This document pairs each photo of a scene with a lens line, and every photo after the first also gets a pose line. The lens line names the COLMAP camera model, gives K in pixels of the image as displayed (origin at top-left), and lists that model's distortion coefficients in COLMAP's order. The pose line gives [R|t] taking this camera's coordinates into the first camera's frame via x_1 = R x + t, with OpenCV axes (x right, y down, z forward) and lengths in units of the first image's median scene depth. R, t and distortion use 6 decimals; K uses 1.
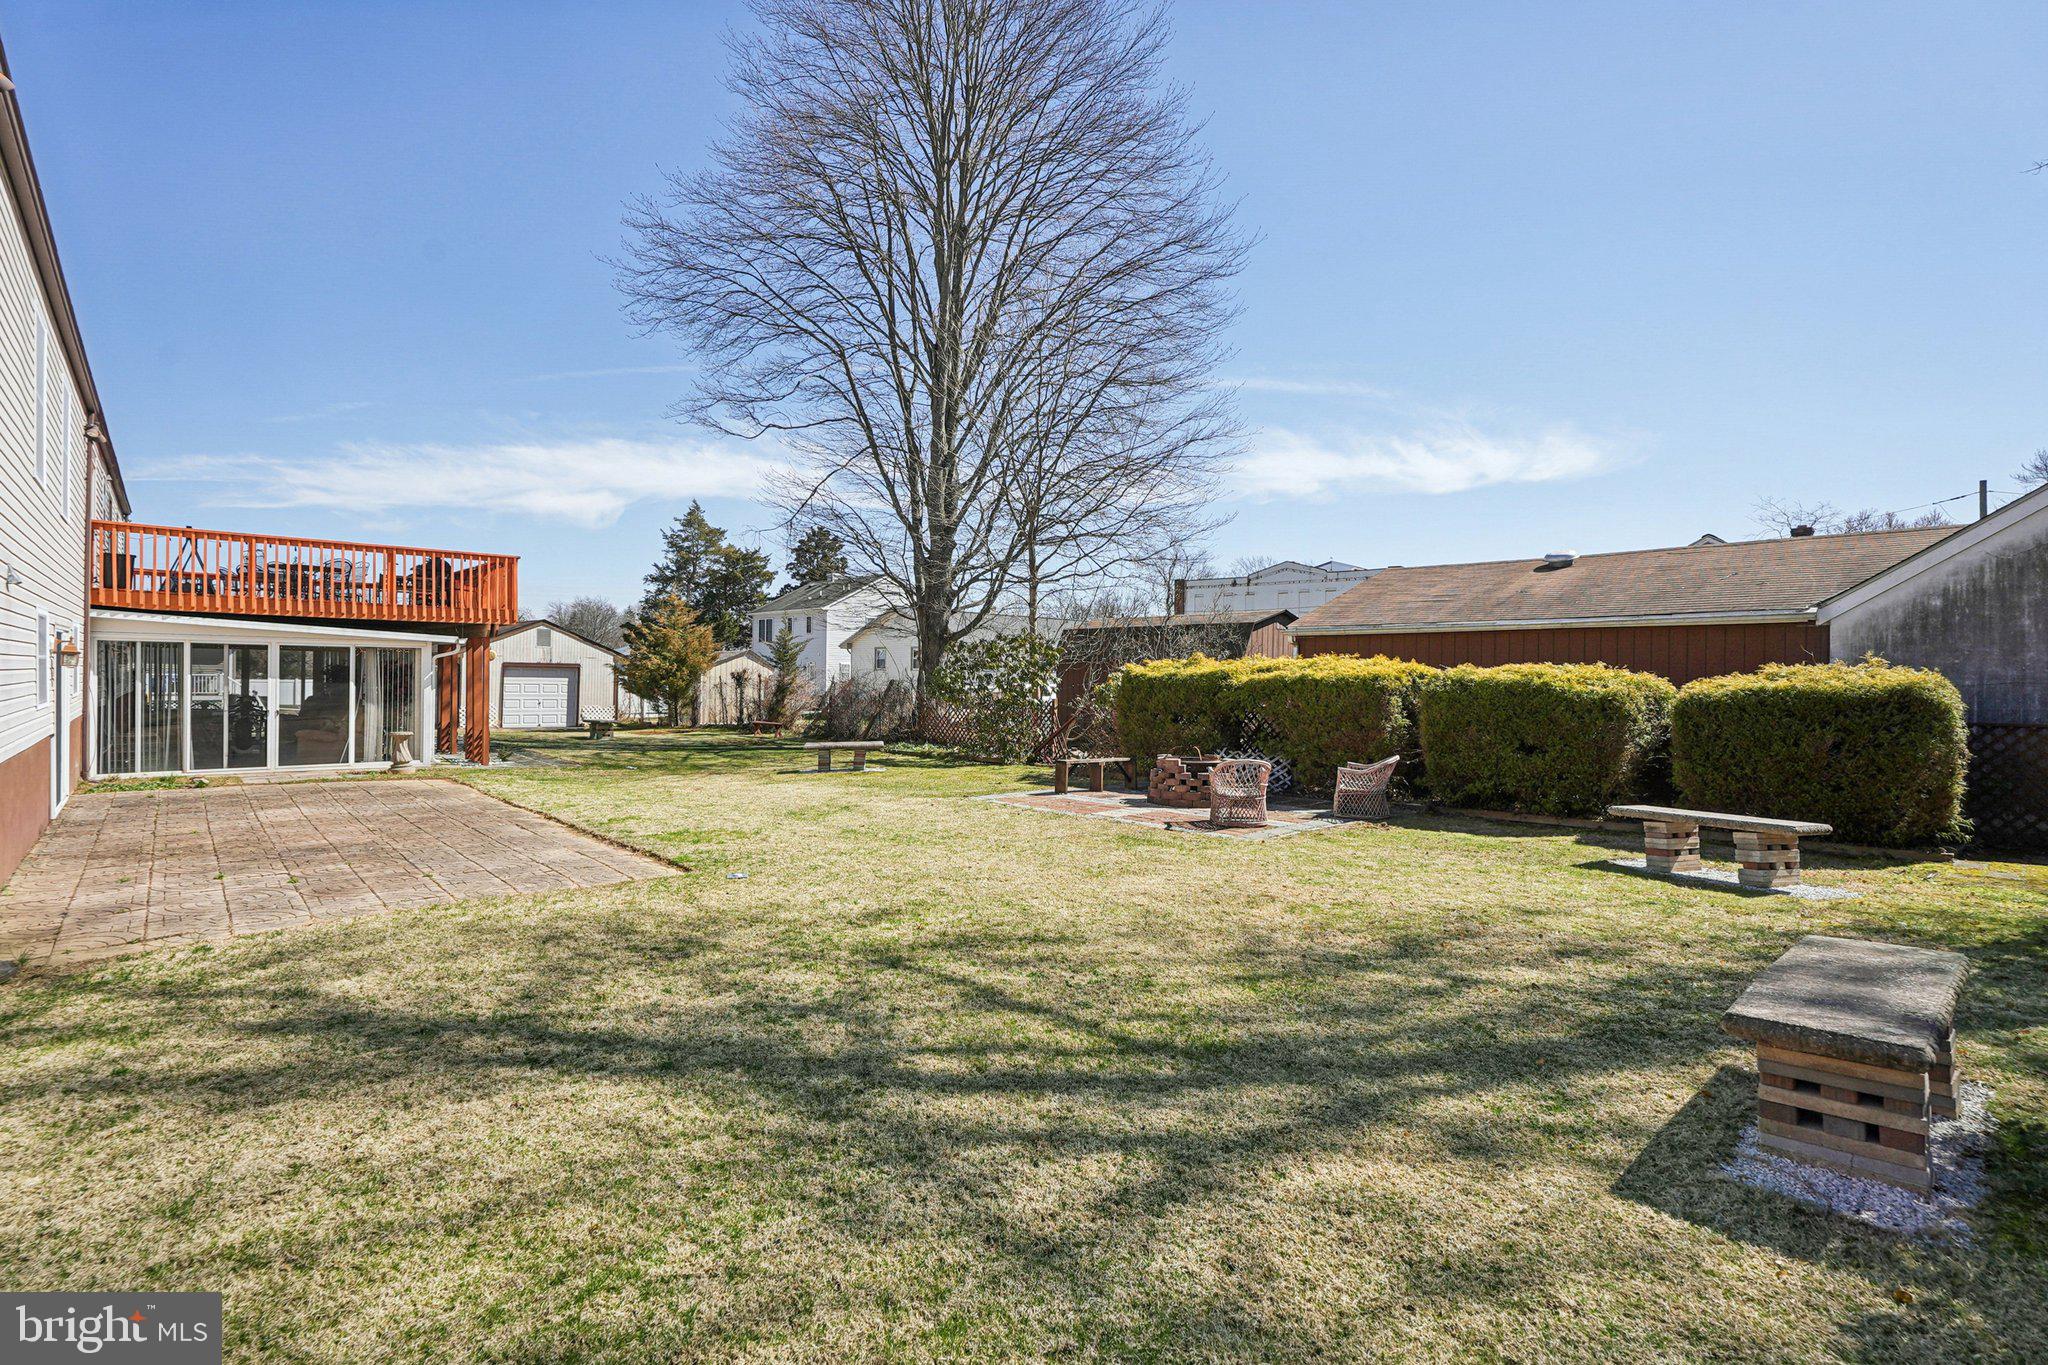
lens RADIAL K [[932.5, 0, 1019.6], [0, 932.5, 680.2], [0, 0, 1]] dist [0.003301, -0.000740]
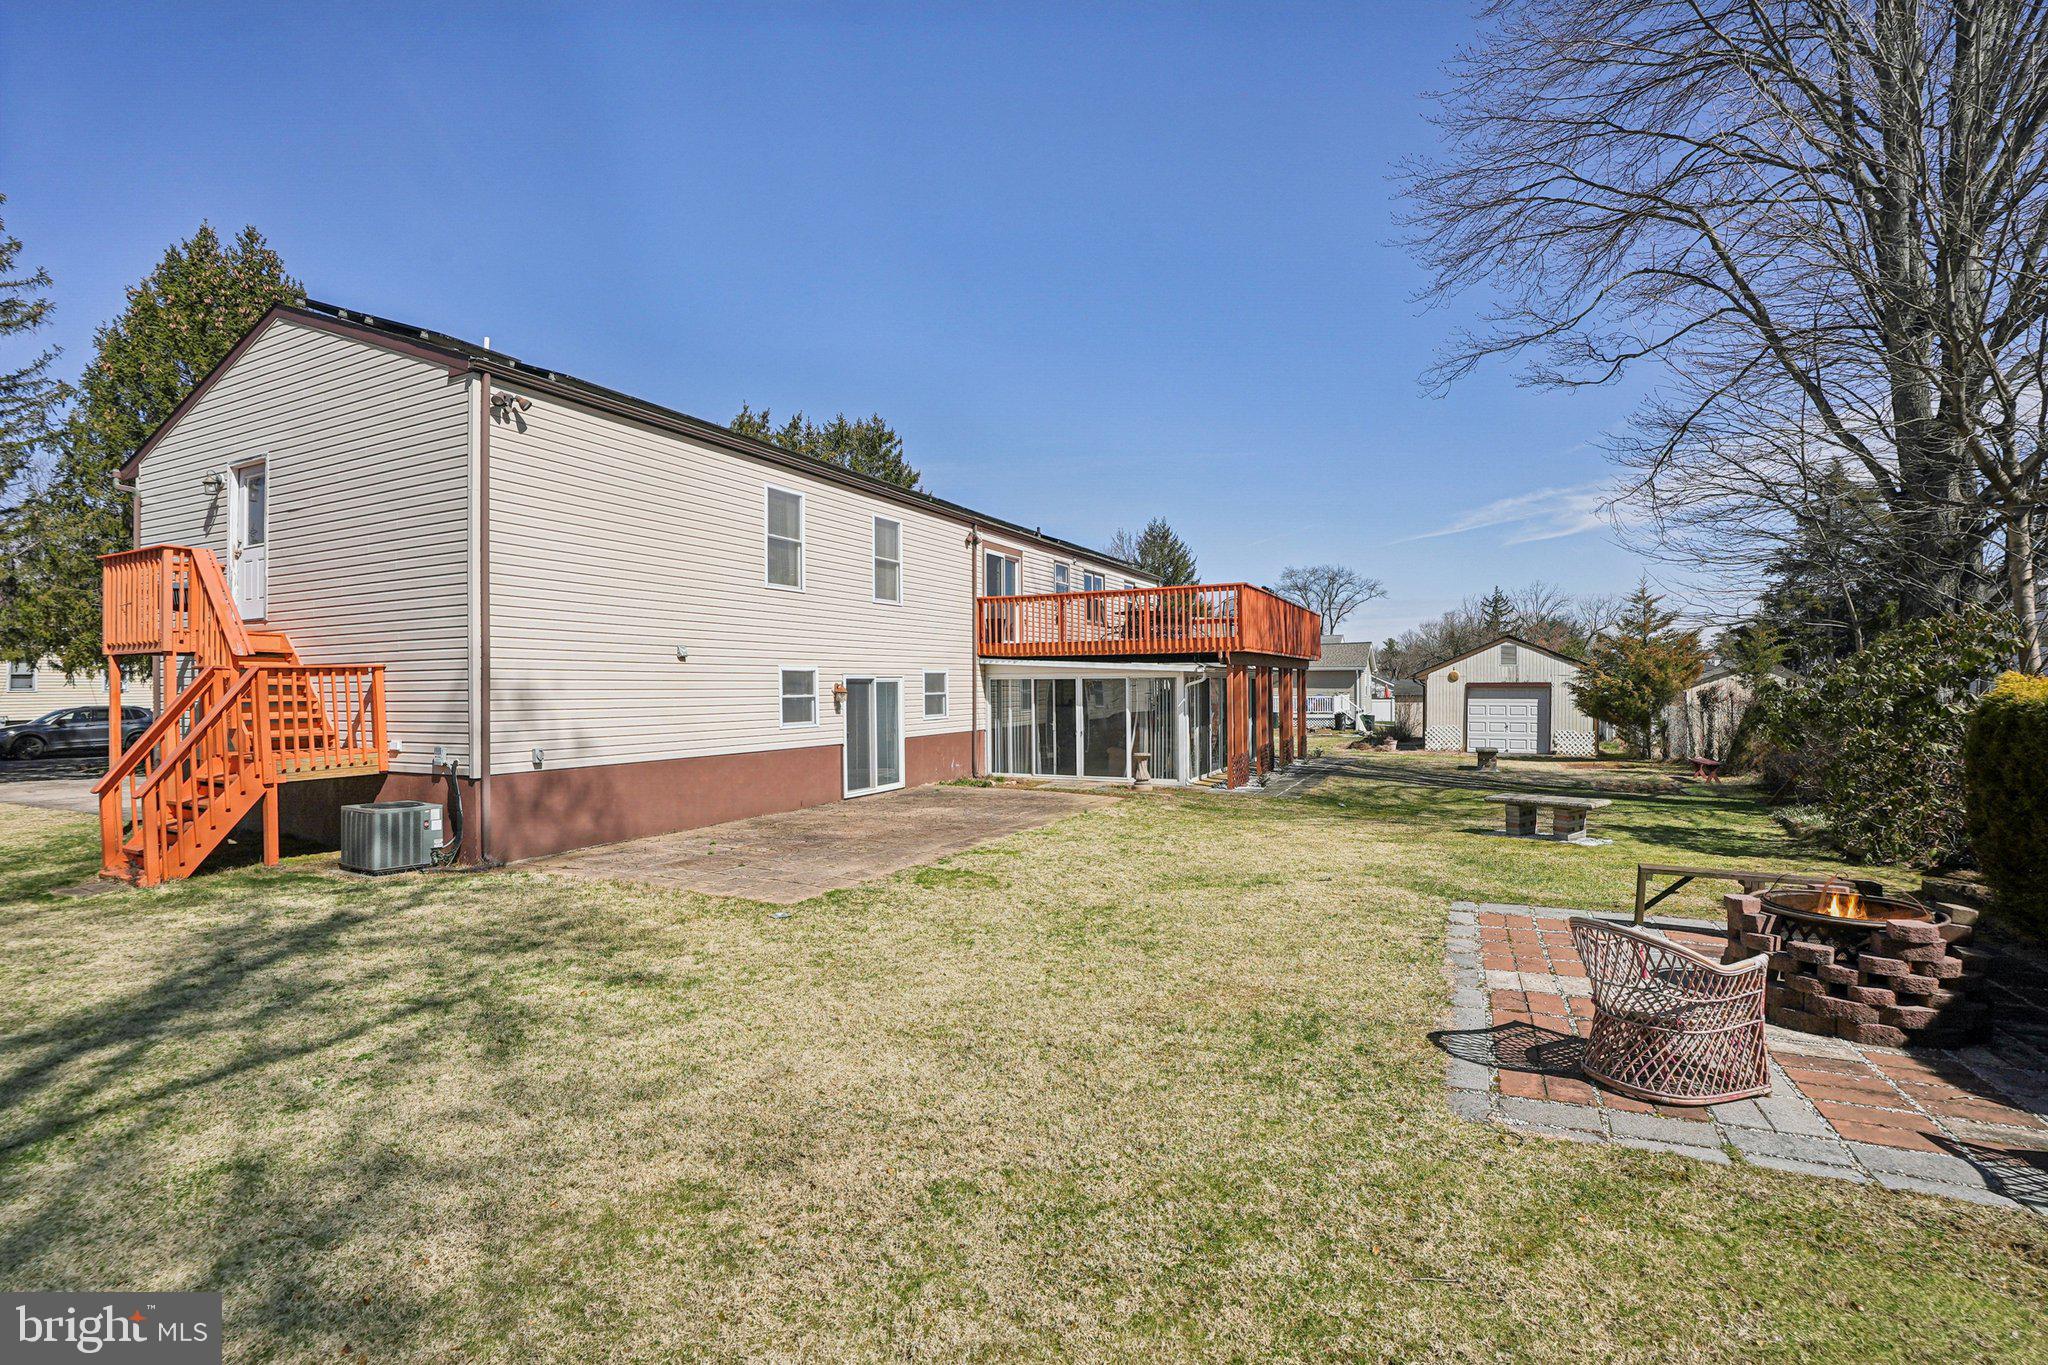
lens RADIAL K [[987.4, 0, 1034.7], [0, 987.4, 693.5], [0, 0, 1]] dist [-0.049545, 0.009249]
pose [[0.348448, -0.014134, -0.937222, 0.831278], [0.010096, 0.999885, -0.011325, -0.010322], [0.937274, -0.005516, 0.348550, 0.977551]]
